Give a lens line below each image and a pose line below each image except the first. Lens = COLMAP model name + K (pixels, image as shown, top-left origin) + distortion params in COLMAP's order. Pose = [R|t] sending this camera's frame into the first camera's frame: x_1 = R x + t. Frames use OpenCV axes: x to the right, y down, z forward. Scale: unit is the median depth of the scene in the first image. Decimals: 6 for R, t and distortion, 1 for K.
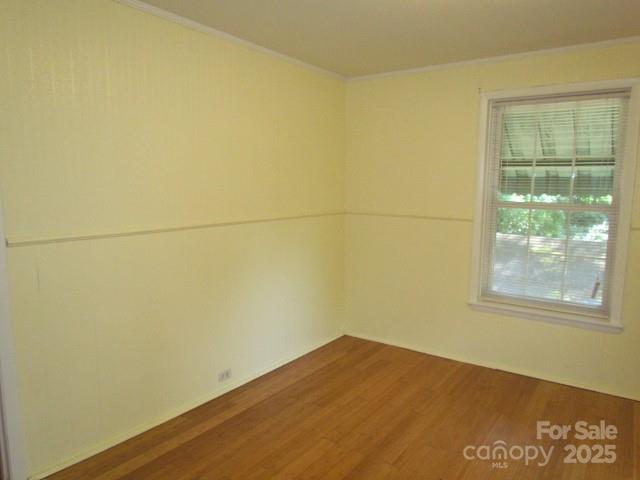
lens RADIAL K [[465.8, 0, 320.0], [0, 465.8, 240.0], [0, 0, 1]] dist [-0.001933, -0.000353]
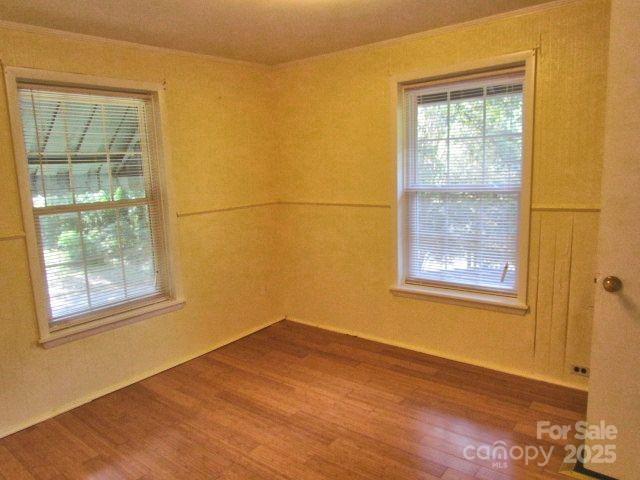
lens RADIAL K [[465.8, 0, 320.0], [0, 465.8, 240.0], [0, 0, 1]] dist [-0.001933, -0.000353]
pose [[0.081772, -0.165111, 0.982879, -0.391942], [0.172302, 0.973675, 0.149230, -0.067910], [-0.981644, 0.157150, 0.108068, 0.469902]]
